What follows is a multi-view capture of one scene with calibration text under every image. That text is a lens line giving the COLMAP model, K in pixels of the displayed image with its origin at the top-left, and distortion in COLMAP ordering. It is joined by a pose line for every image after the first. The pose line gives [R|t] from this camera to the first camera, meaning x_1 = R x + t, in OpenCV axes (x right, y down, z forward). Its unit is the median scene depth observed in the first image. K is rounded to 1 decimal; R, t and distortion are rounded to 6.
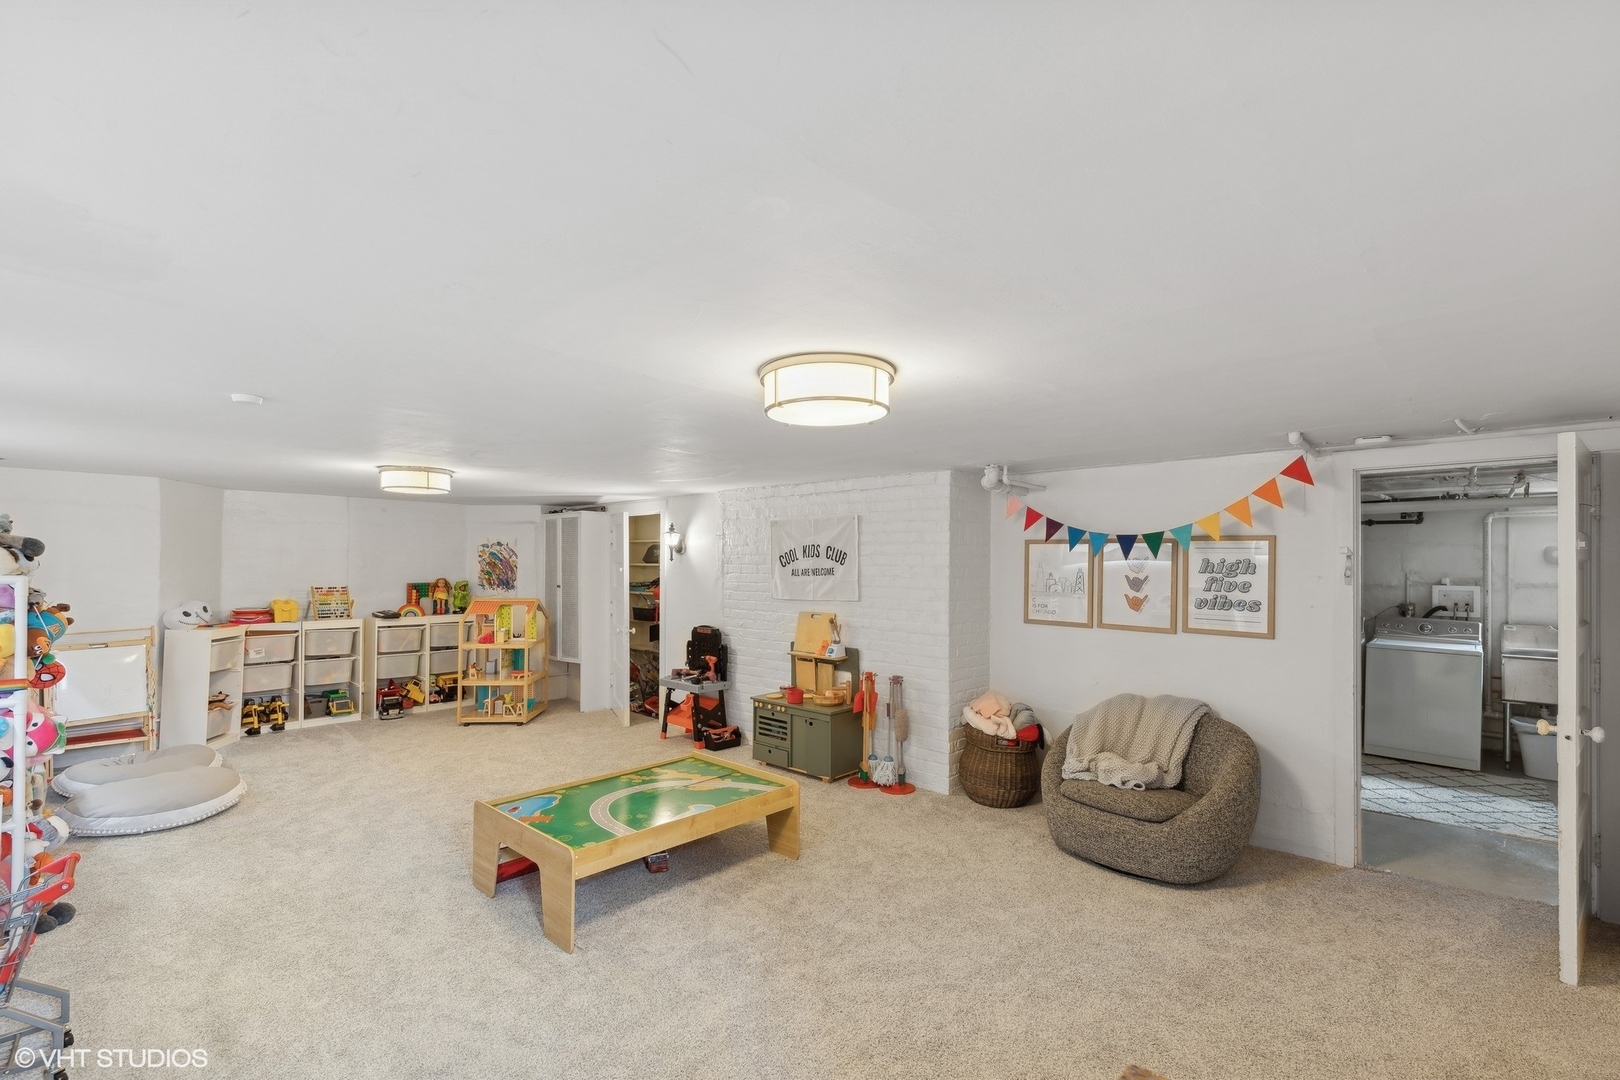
lens RADIAL K [[739.9, 0, 804.9], [0, 739.9, 548.0], [0, 0, 1]] dist [0.003761, 0.000394]
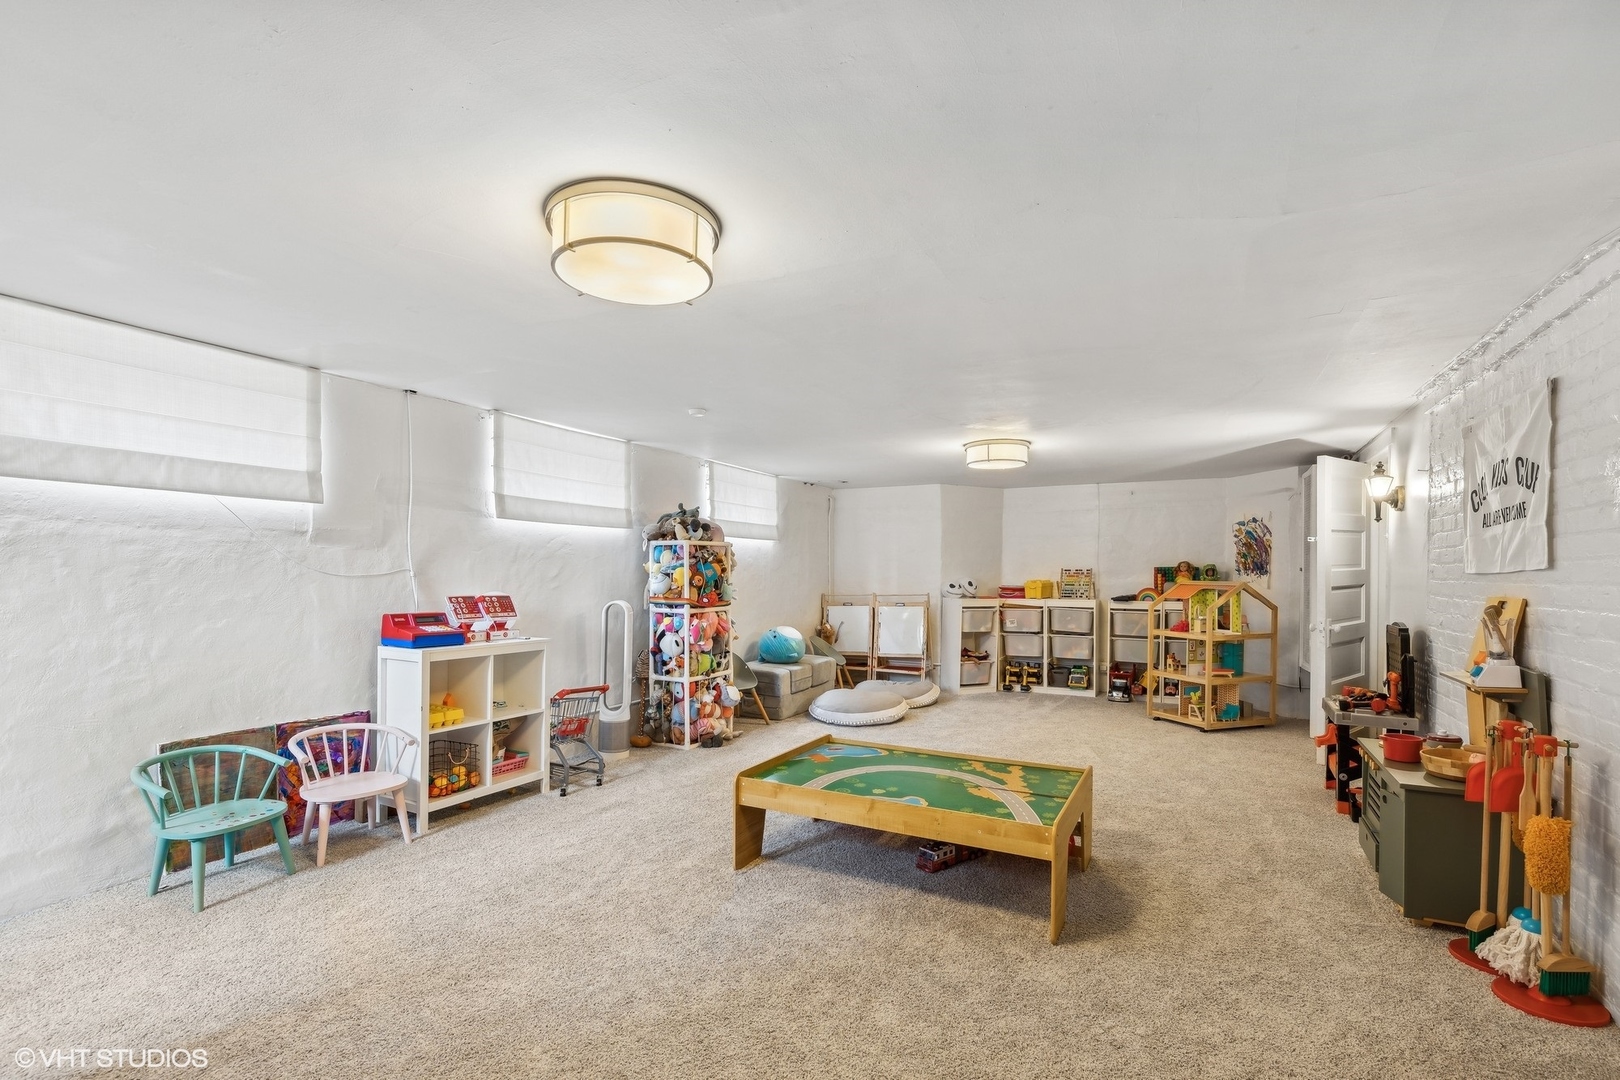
lens RADIAL K [[739.9, 0, 791.0], [0, 739.9, 582.2], [0, 0, 1]] dist [0.003761, 0.000394]
pose [[0.253540, 0.009073, -0.967282, 0.310862], [0.018434, 0.999729, 0.014209, 0.051555], [0.967149, -0.021433, 0.253304, 0.349165]]
